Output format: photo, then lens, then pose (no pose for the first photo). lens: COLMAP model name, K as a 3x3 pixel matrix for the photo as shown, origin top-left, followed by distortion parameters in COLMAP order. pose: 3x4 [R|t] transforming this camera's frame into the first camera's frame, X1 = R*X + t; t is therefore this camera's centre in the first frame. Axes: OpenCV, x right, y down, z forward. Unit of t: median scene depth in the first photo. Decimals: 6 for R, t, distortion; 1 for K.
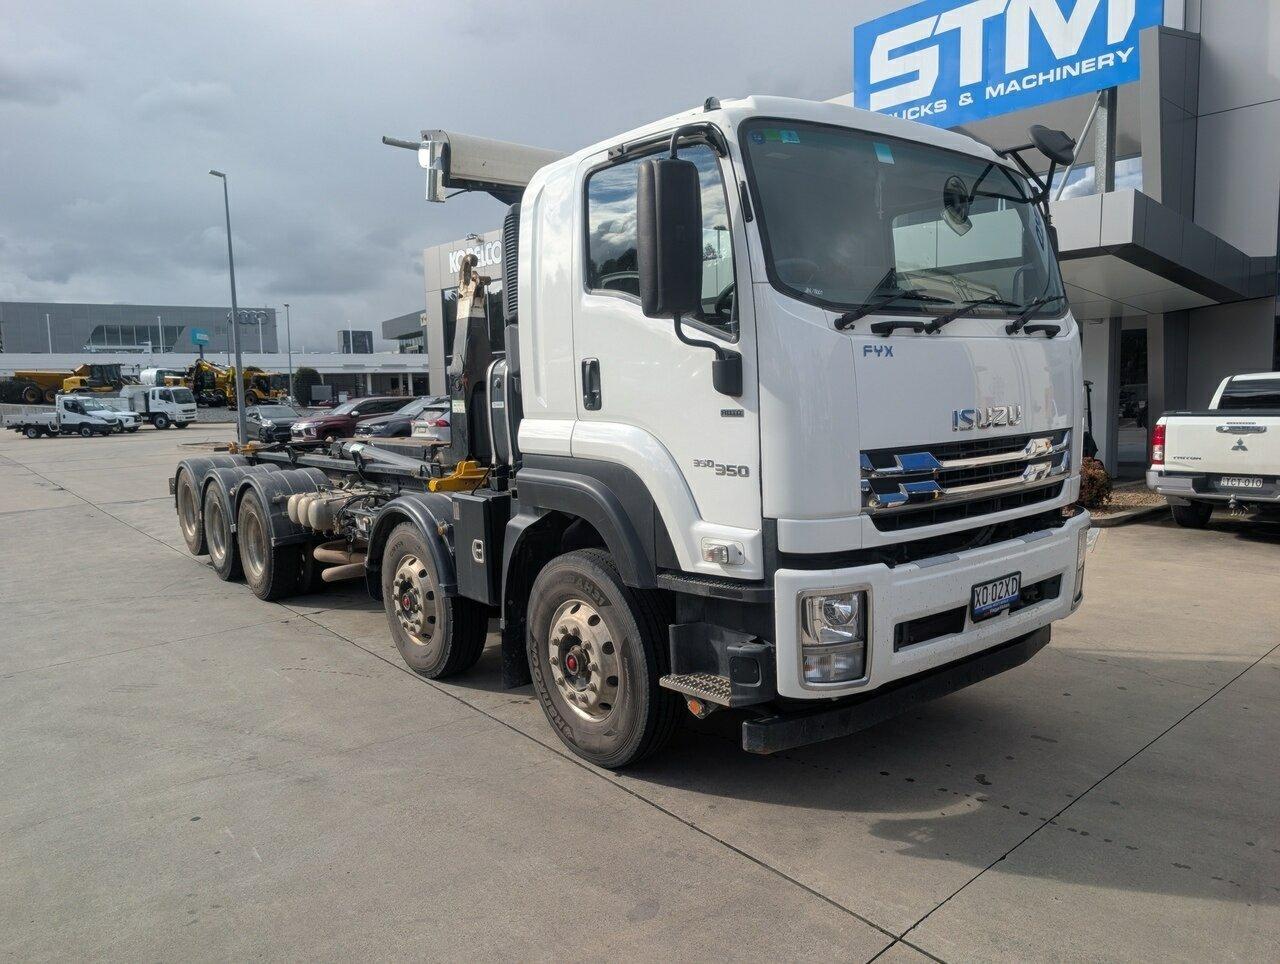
lens RADIAL K [[921.3, 0, 660.7], [0, 921.3, 465.4], [0, 0, 1]] dist [0.014874, -0.011097]
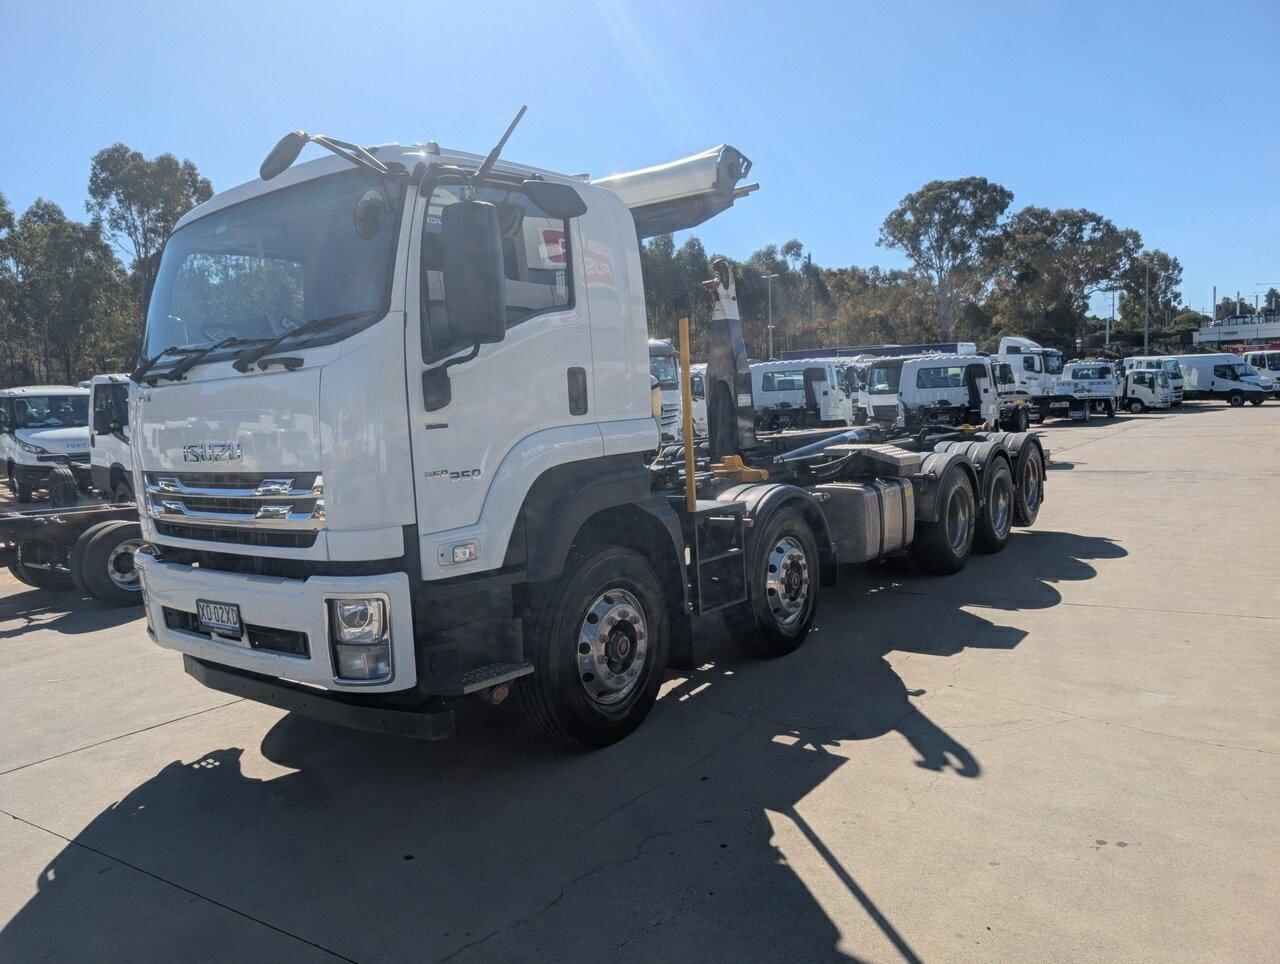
lens RADIAL K [[921.3, 0, 630.7], [0, 921.3, 494.7], [0, 0, 1]] dist [0.014874, -0.011097]
pose [[0.237103, 0.117437, -0.964360, 1.176012], [-0.039508, 0.993011, 0.111212, -0.111660], [0.970681, 0.011731, 0.240086, 0.942126]]
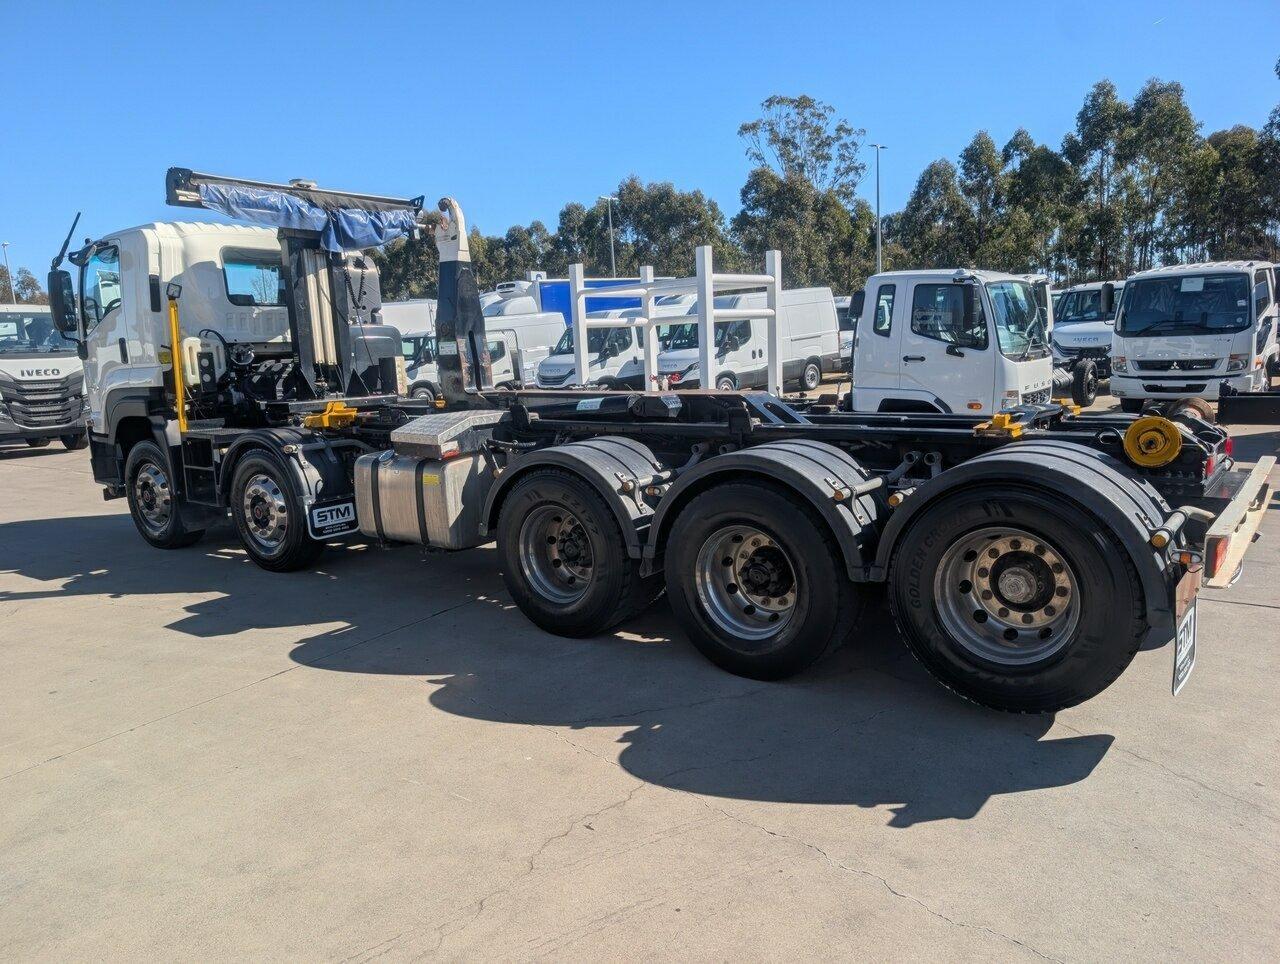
lens RADIAL K [[921.3, 0, 641.4], [0, 921.3, 501.8], [0, 0, 1]] dist [0.014874, -0.011097]
pose [[-0.969146, 0.109456, -0.220851, -0.217125], [0.051909, 0.966533, 0.251237, -0.218092], [0.240960, 0.232022, -0.942393, 2.972200]]
